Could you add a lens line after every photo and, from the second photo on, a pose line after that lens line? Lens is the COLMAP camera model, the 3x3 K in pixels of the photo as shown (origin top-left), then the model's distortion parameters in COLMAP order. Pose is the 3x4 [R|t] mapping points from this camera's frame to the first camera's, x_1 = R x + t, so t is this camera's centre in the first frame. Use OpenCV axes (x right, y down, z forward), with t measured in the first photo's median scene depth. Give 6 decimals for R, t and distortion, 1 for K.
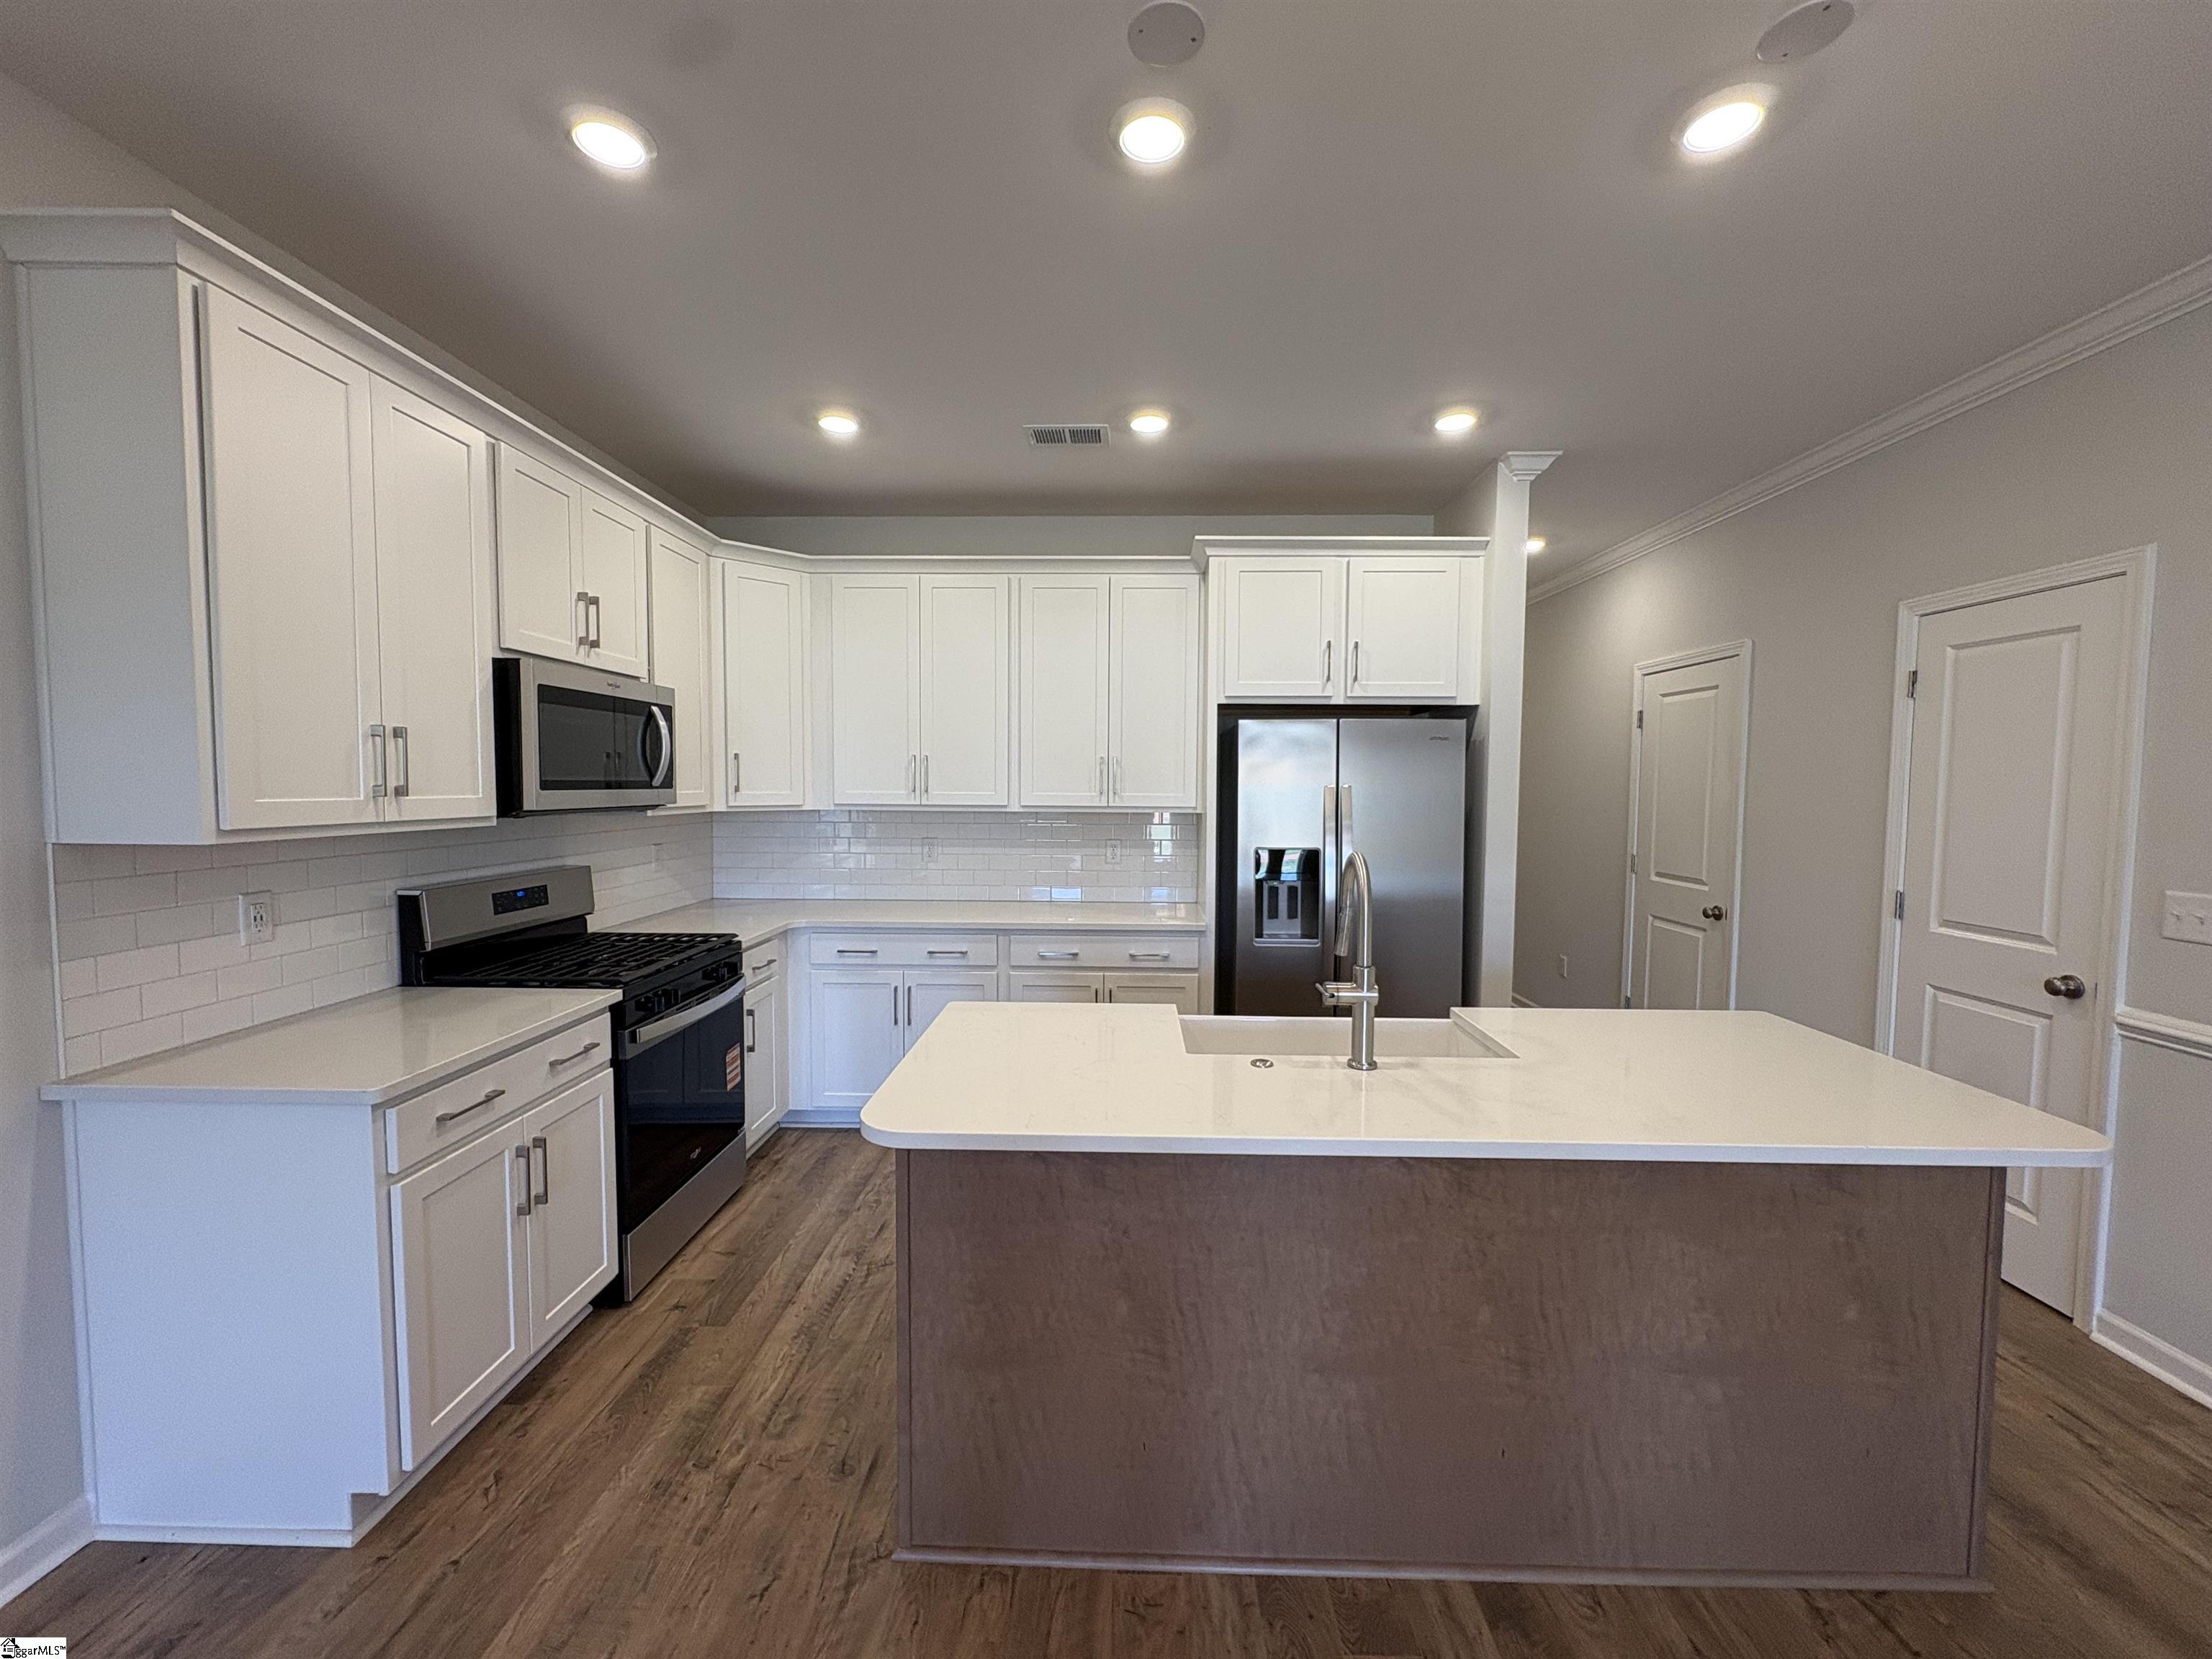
lens RADIAL K [[882.3, 0, 1105.3], [0, 882.3, 831.2], [0, 0, 1]] dist [0.000537, 0.000066]
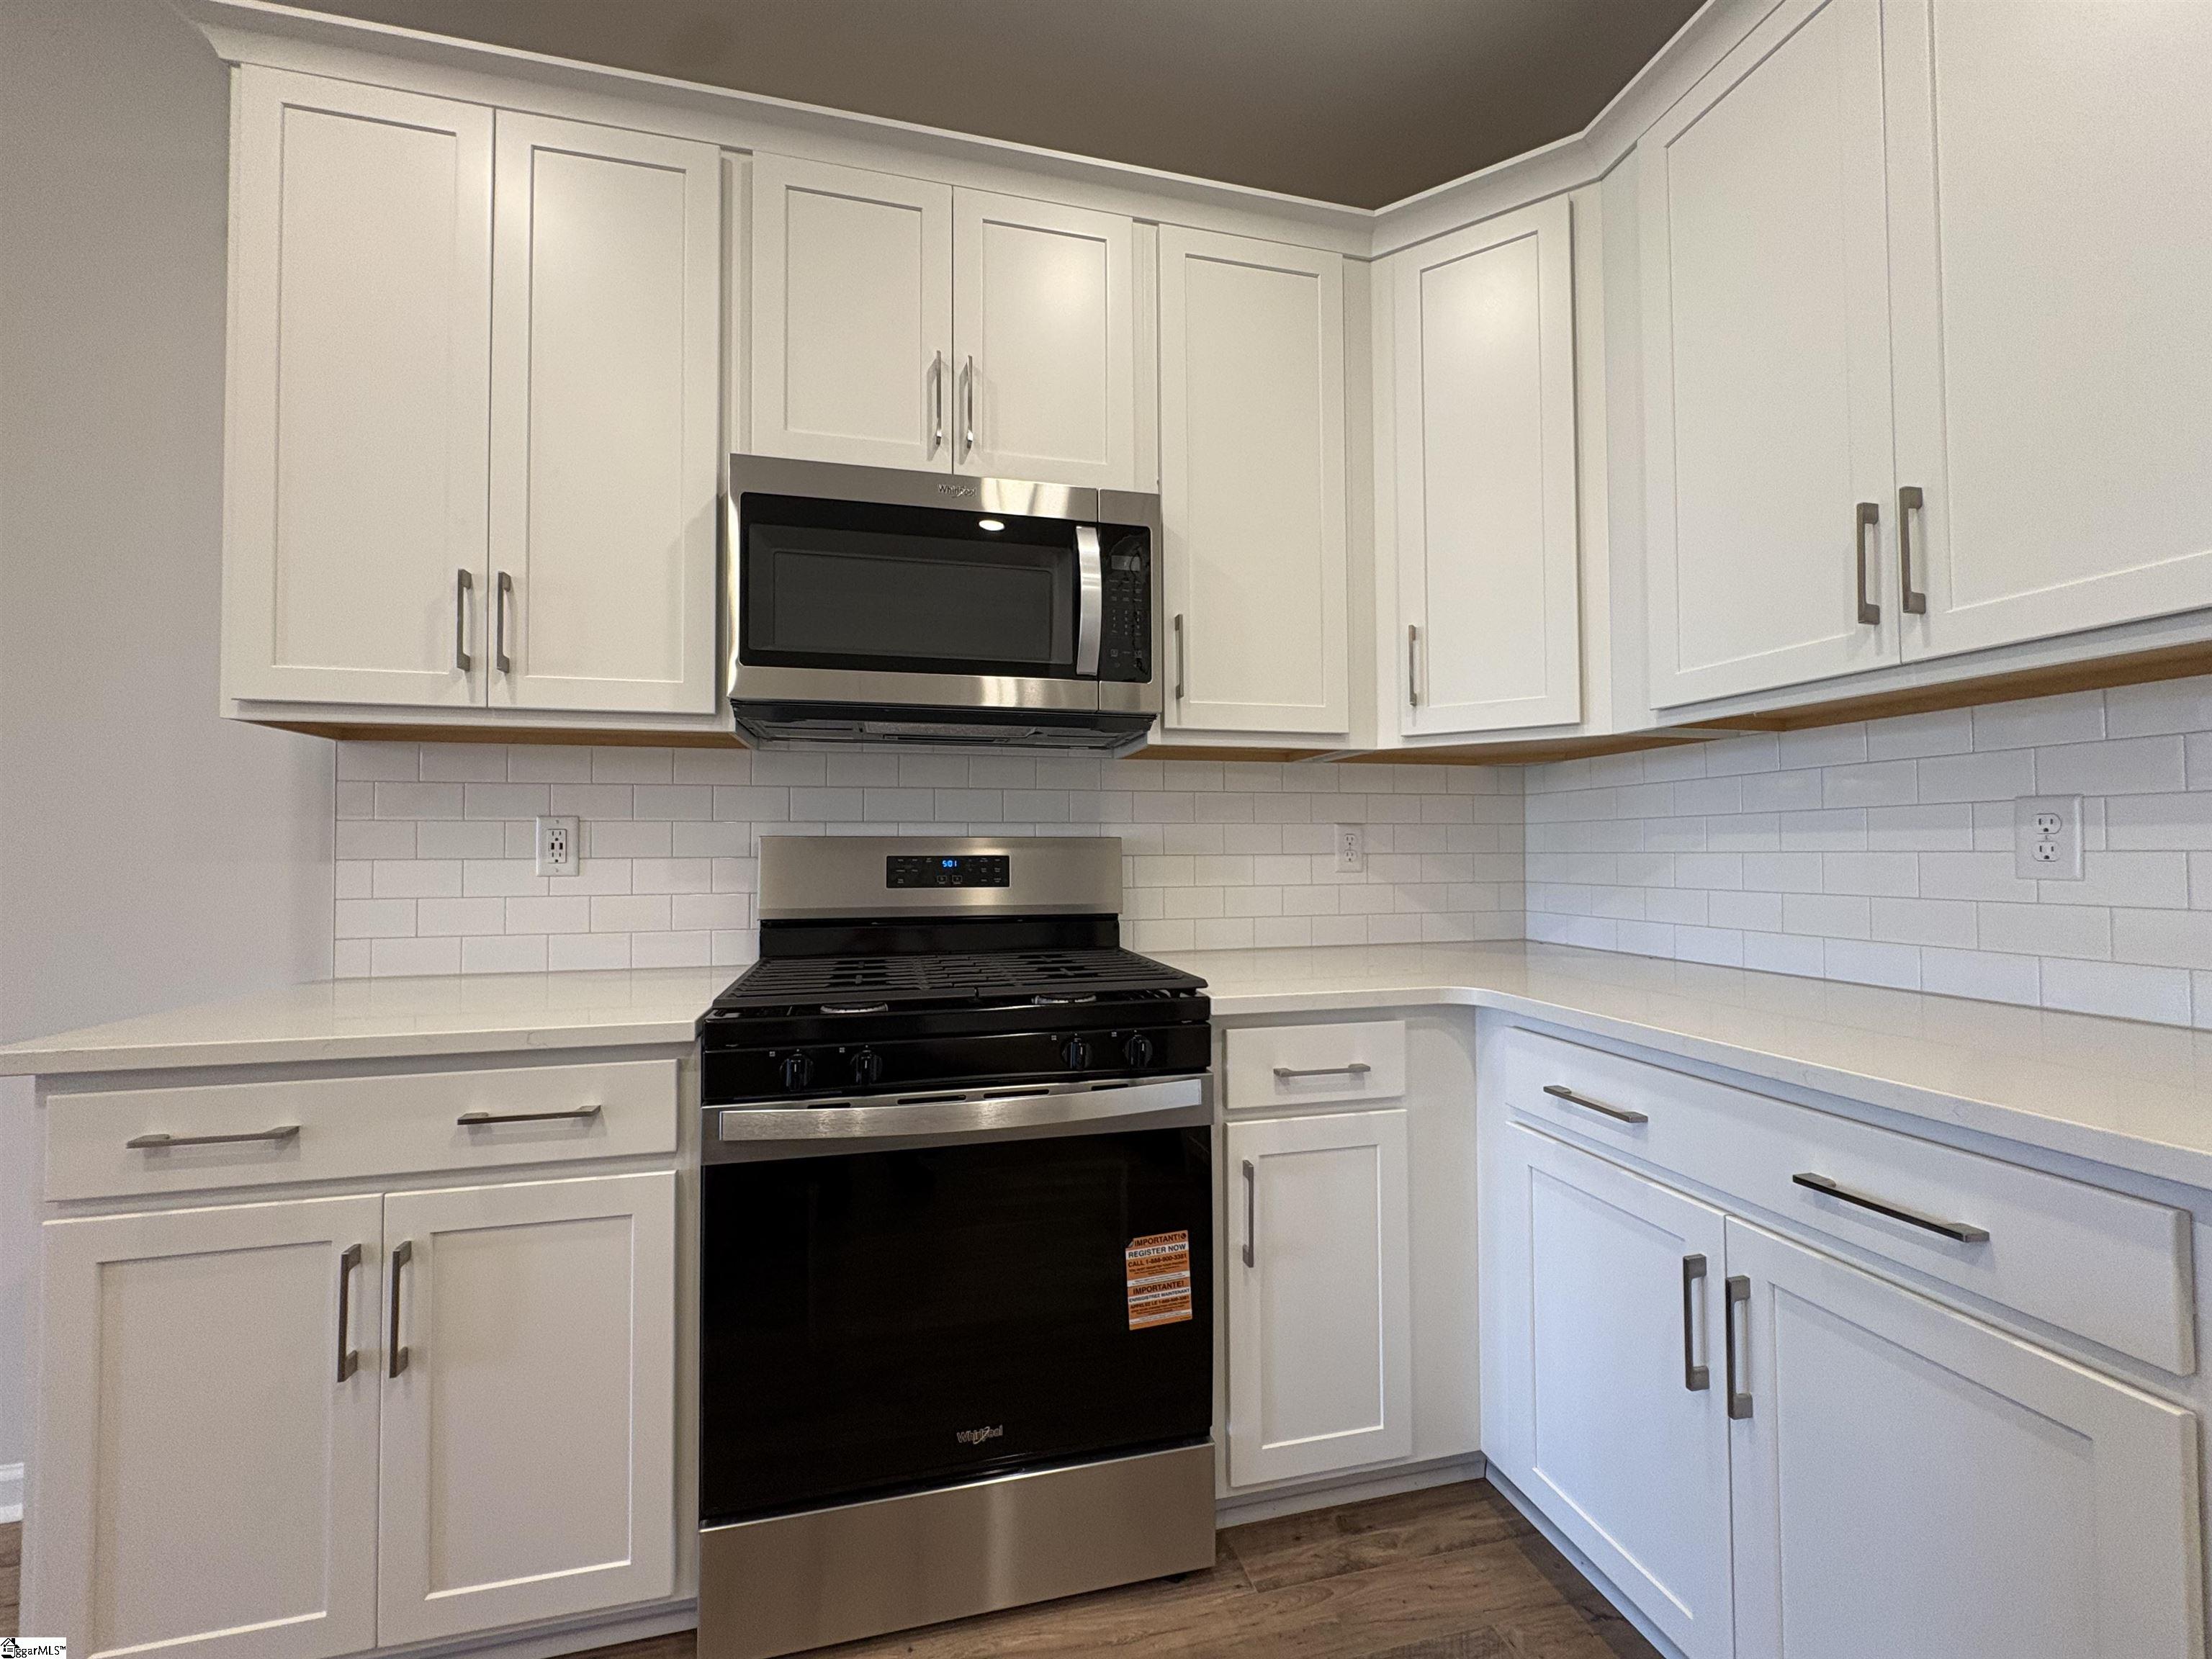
lens RADIAL K [[882.3, 0, 1104.6], [0, 882.3, 832.2], [0, 0, 1]] dist [0.000537, 0.000066]
pose [[0.262167, -0.030013, -0.964556, 0.003339], [-0.046397, 0.997968, -0.043663, 0.061034], [0.963906, 0.056200, 0.260242, 0.803504]]
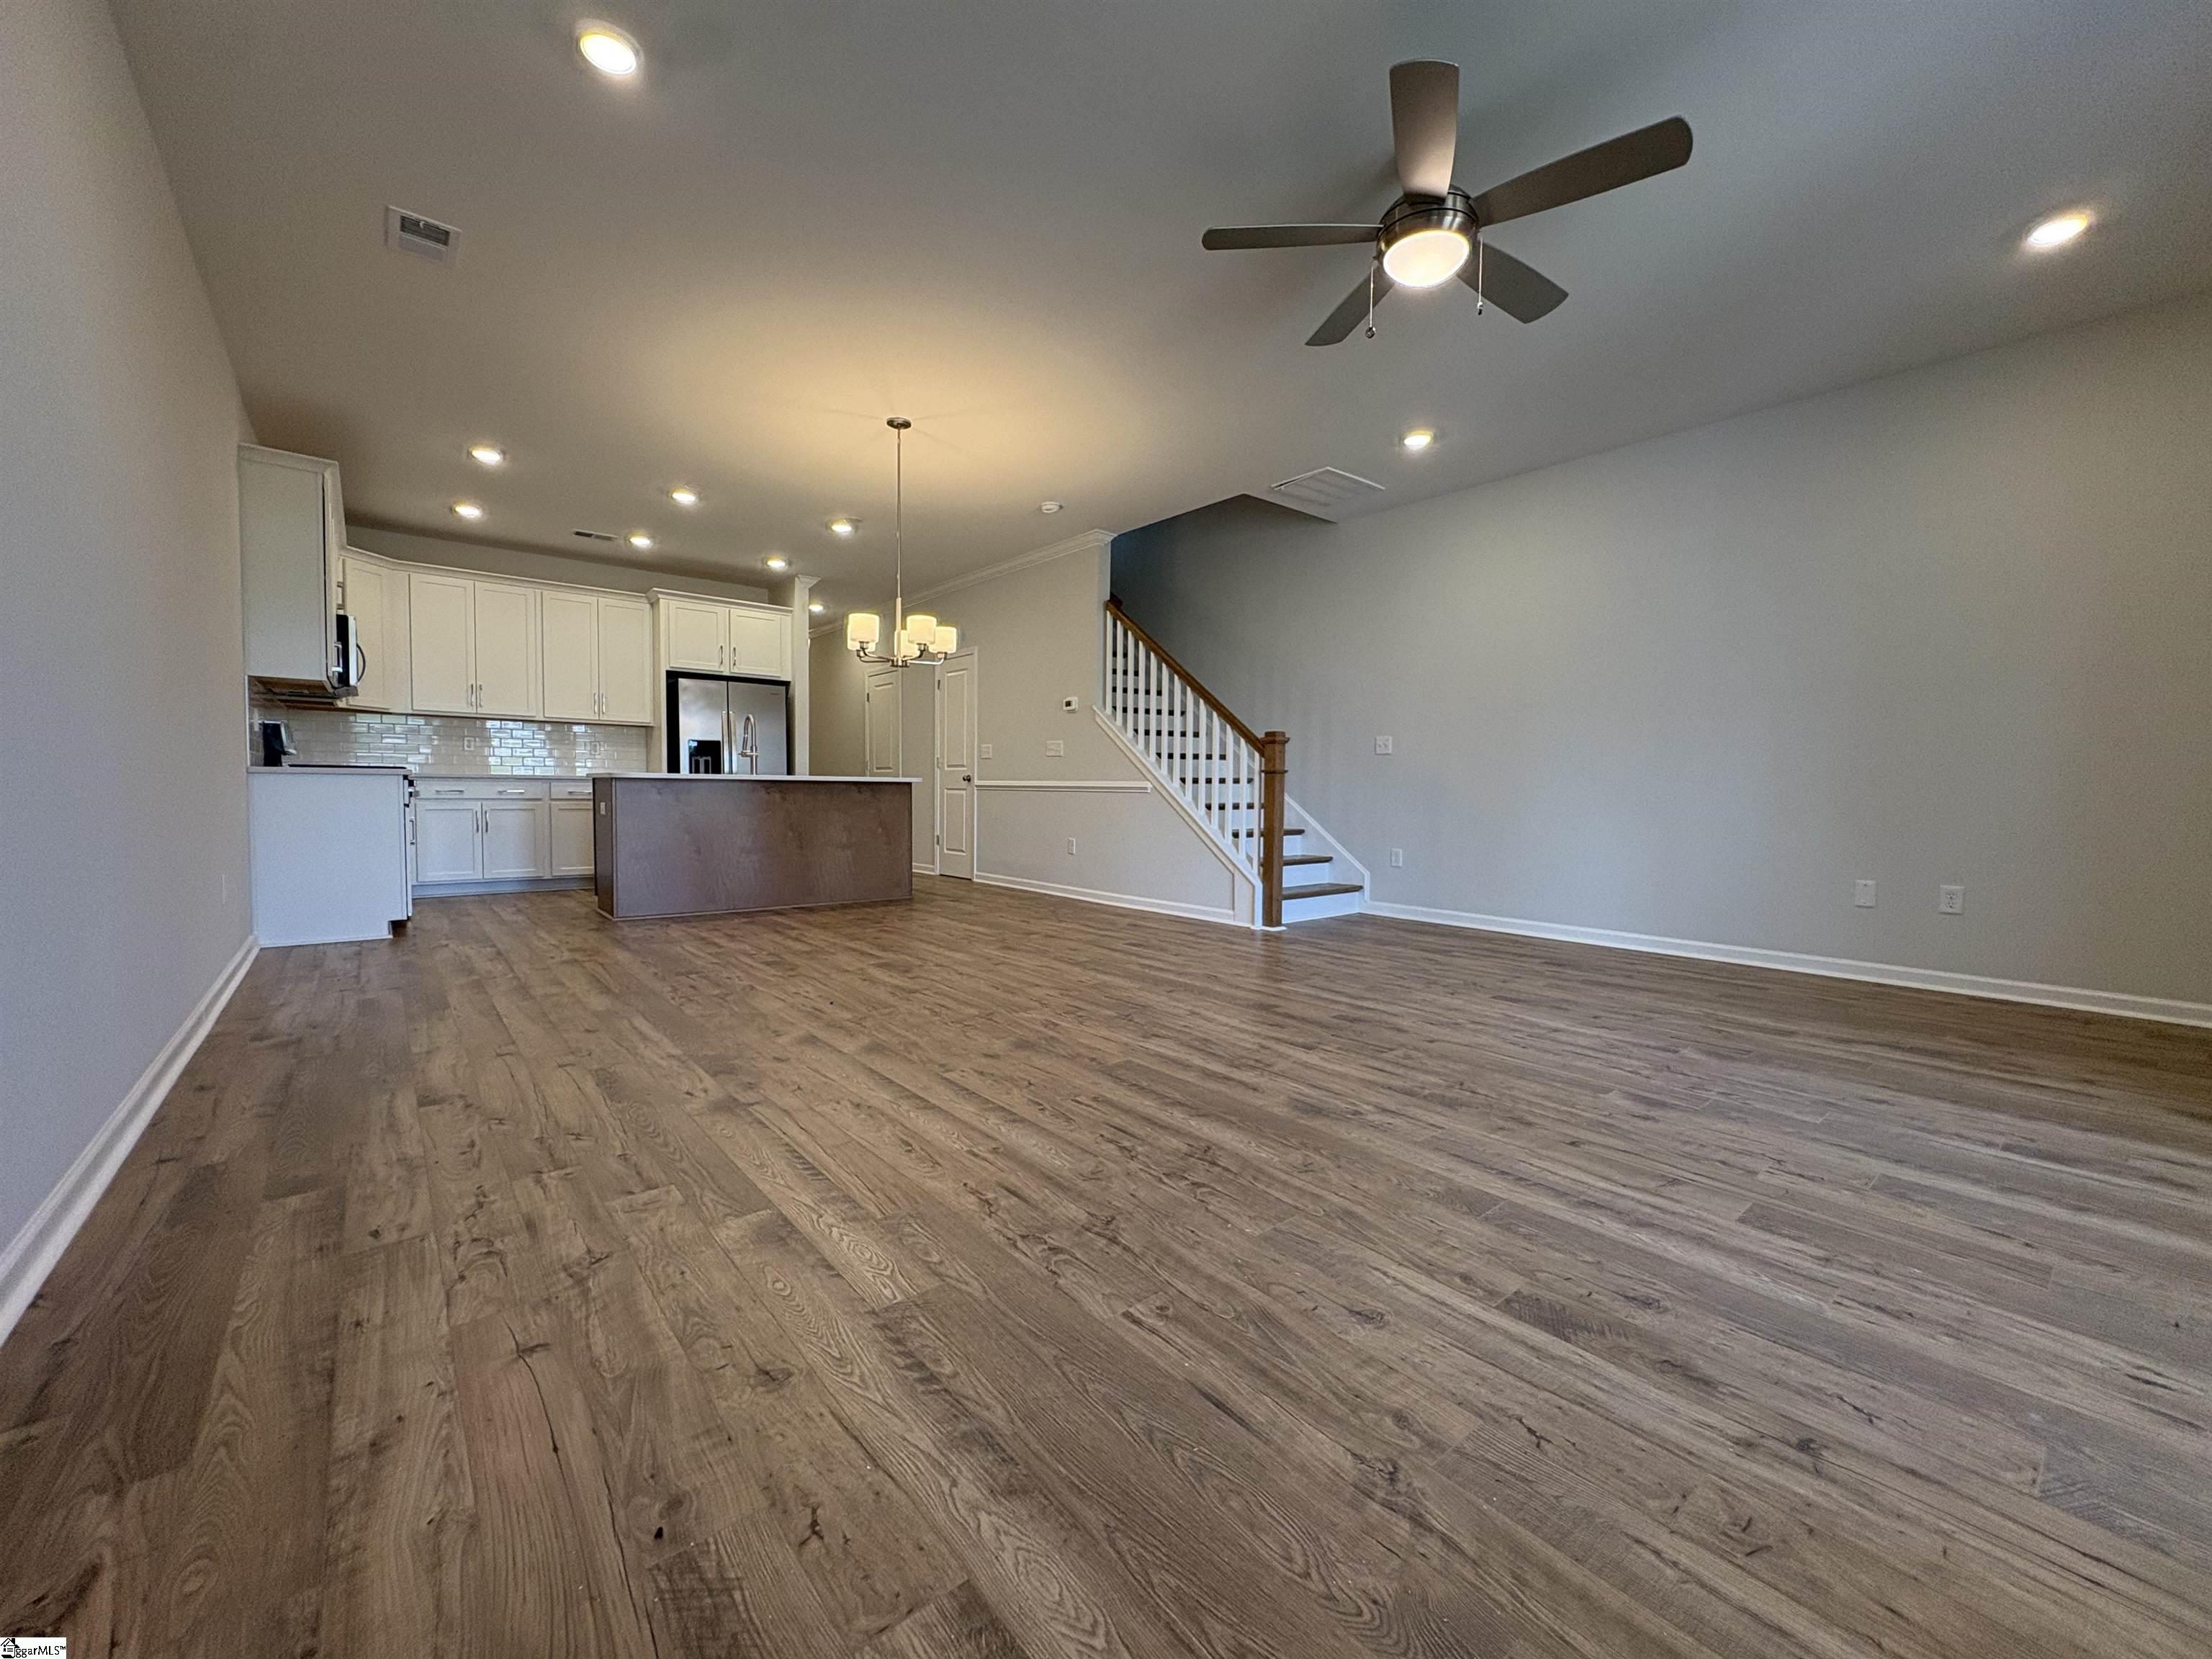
lens RADIAL K [[882.3, 0, 1103.3], [0, 882.3, 821.3], [0, 0, 1]] dist [0.000537, 0.000066]
pose [[0.752283, -0.020879, 0.658509, -0.515374], [0.028988, 0.999579, -0.001423, 0.265627], [-0.658202, 0.020159, 0.752571, -1.338352]]
